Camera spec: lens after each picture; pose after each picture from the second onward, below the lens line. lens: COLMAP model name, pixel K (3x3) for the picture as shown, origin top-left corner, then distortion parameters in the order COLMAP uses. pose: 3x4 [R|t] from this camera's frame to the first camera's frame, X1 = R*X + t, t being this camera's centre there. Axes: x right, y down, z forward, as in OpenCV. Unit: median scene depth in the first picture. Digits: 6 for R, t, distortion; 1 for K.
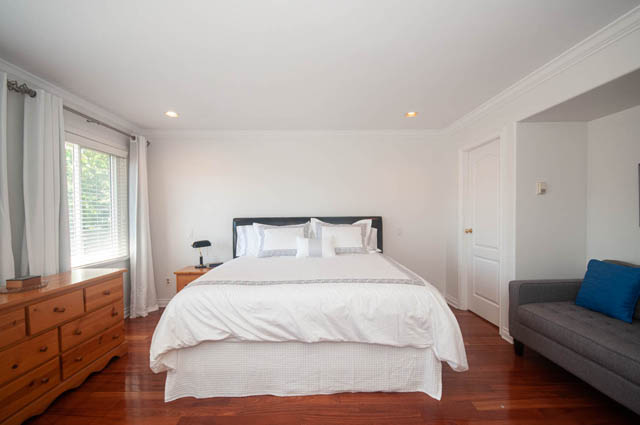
lens RADIAL K [[286.2, 0, 318.5], [0, 286.2, 210.2], [0, 0, 1]] dist [0.001819, 0.000315]
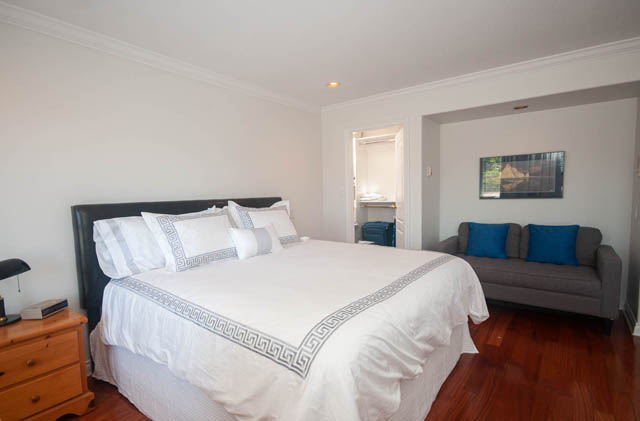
lens RADIAL K [[319.2, 0, 316.7], [0, 319.2, 208.7], [0, 0, 1]] dist [0.020913, 0.000102]
pose [[0.629510, -0.043302, 0.775785, -0.507736], [0.000533, 0.998470, 0.055299, 0.004179], [-0.776992, -0.034398, 0.628570, 0.367608]]
